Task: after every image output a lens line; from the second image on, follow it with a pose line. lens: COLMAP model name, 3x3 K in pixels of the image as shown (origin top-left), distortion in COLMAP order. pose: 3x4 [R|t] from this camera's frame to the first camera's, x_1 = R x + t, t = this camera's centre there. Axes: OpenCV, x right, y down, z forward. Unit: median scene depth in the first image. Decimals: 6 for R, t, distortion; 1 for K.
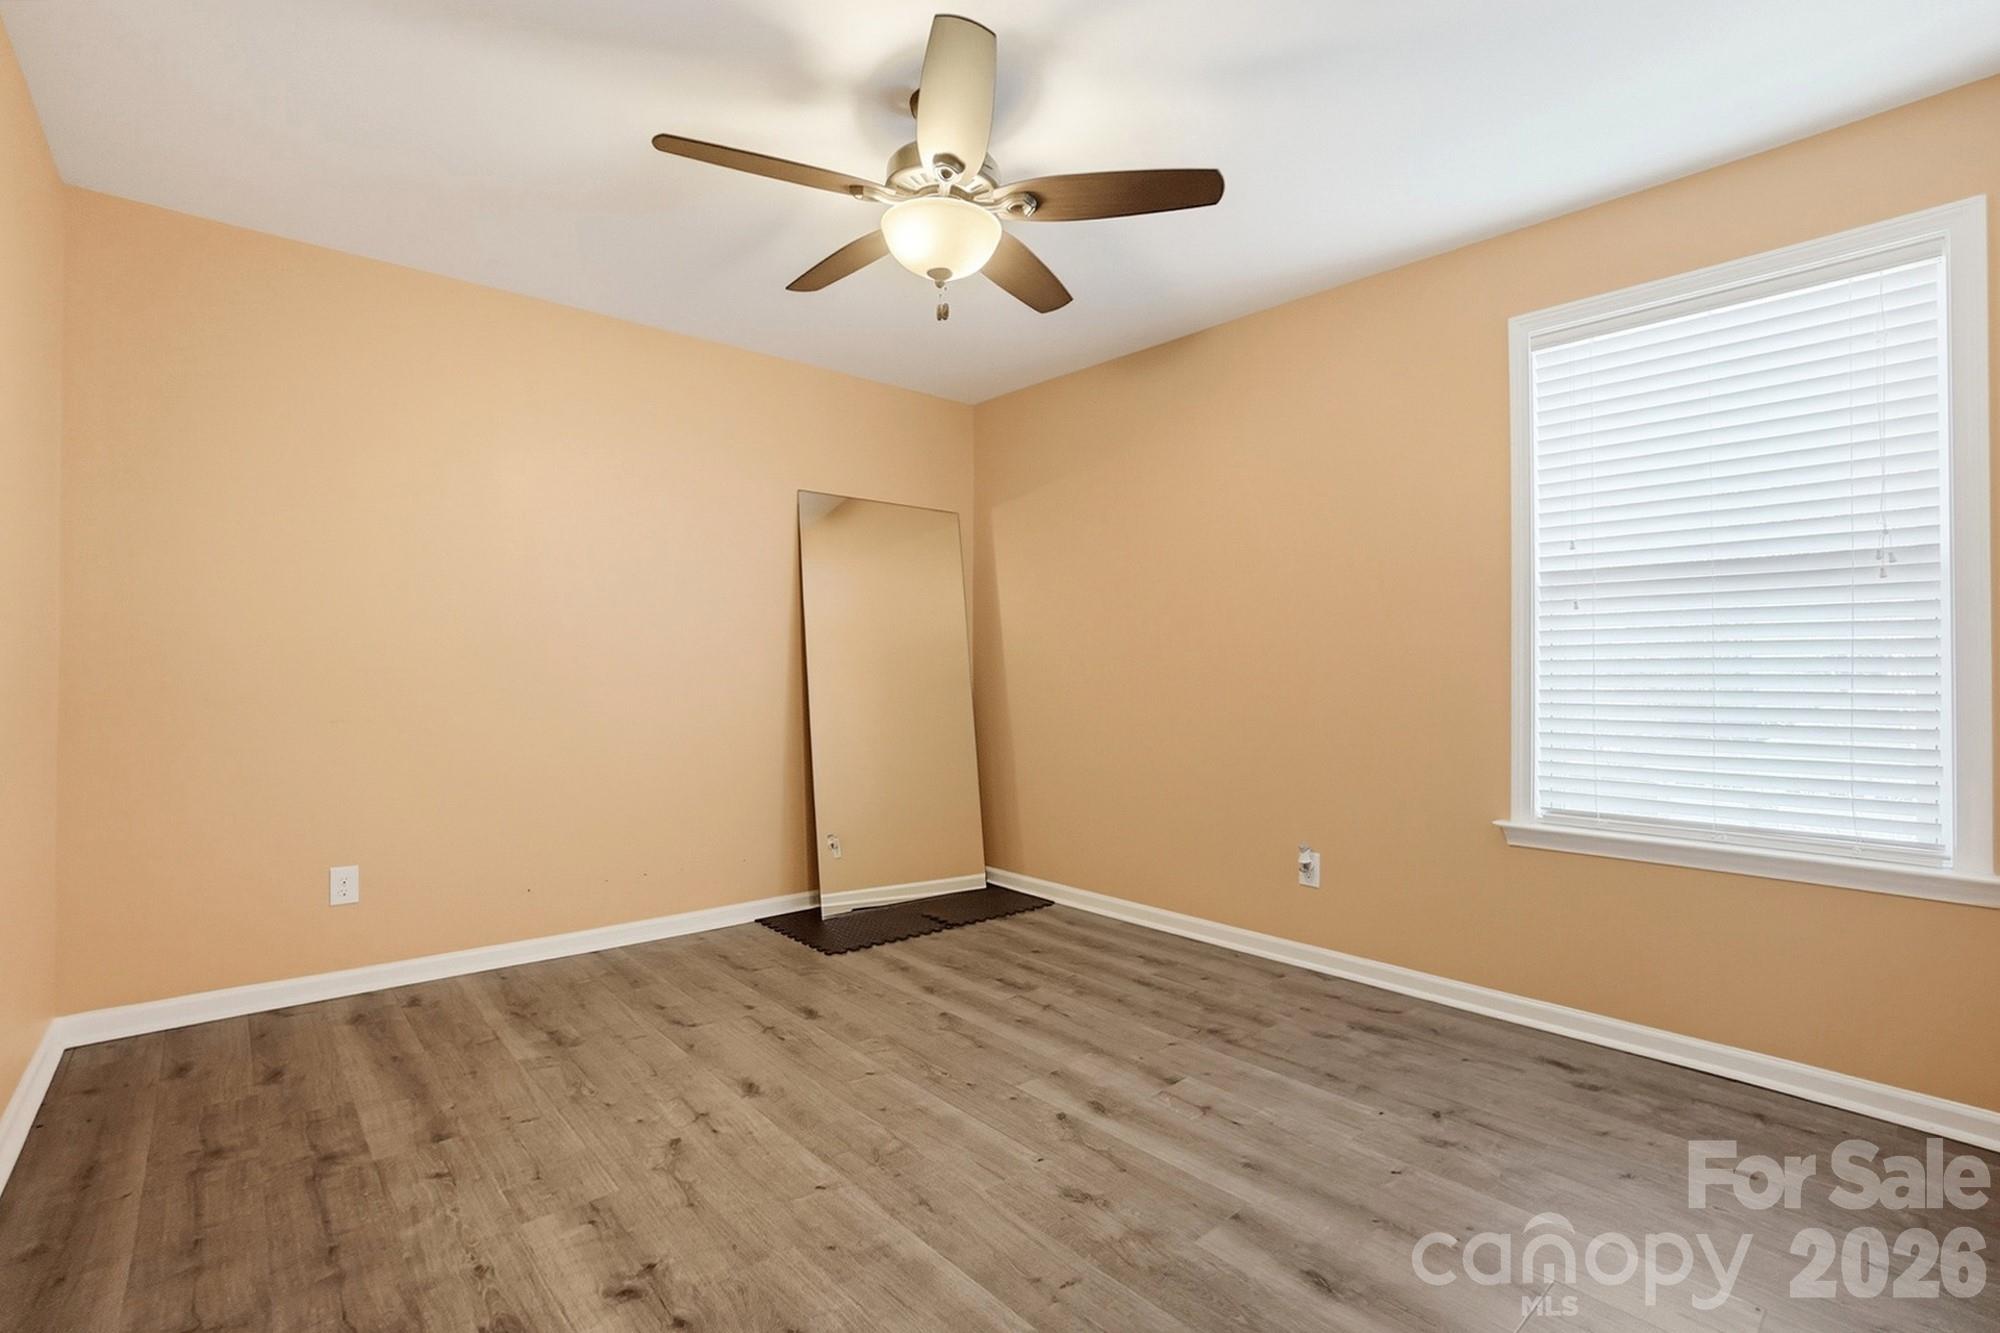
lens RADIAL K [[908.0, 0, 994.9], [0, 908.0, 653.4], [0, 0, 1]] dist [-0.069205, 0.029697]
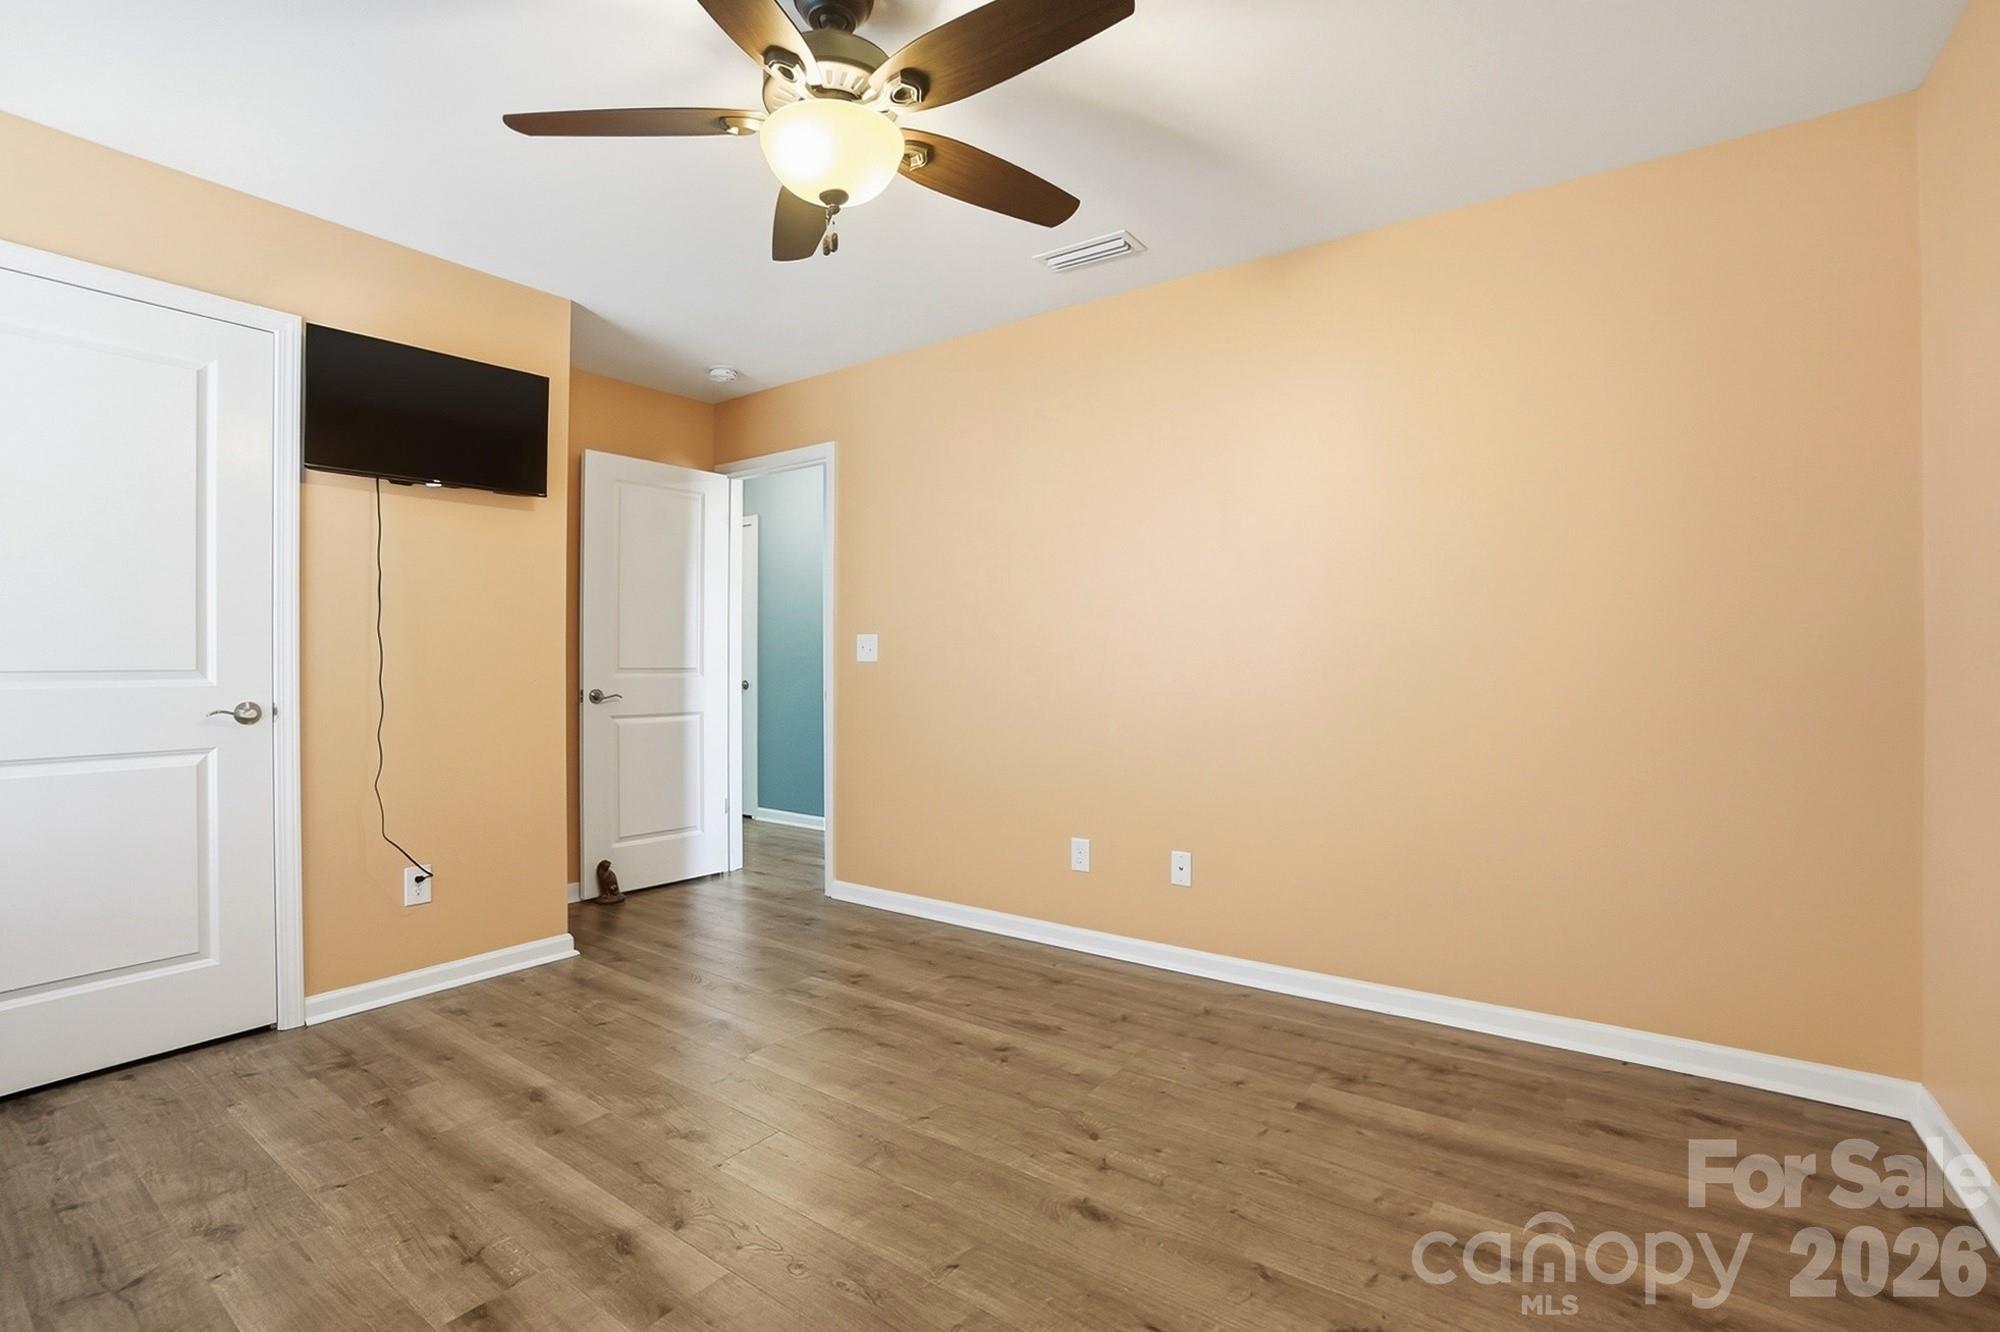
lens RADIAL K [[908.0, 0, 994.9], [0, 908.0, 652.9], [0, 0, 1]] dist [-0.069205, 0.029697]
pose [[-0.975064, -0.005677, -0.221851, -0.024037], [0.000661, 0.999594, -0.028484, 0.032126], [0.221923, -0.027921, -0.974664, 1.945387]]
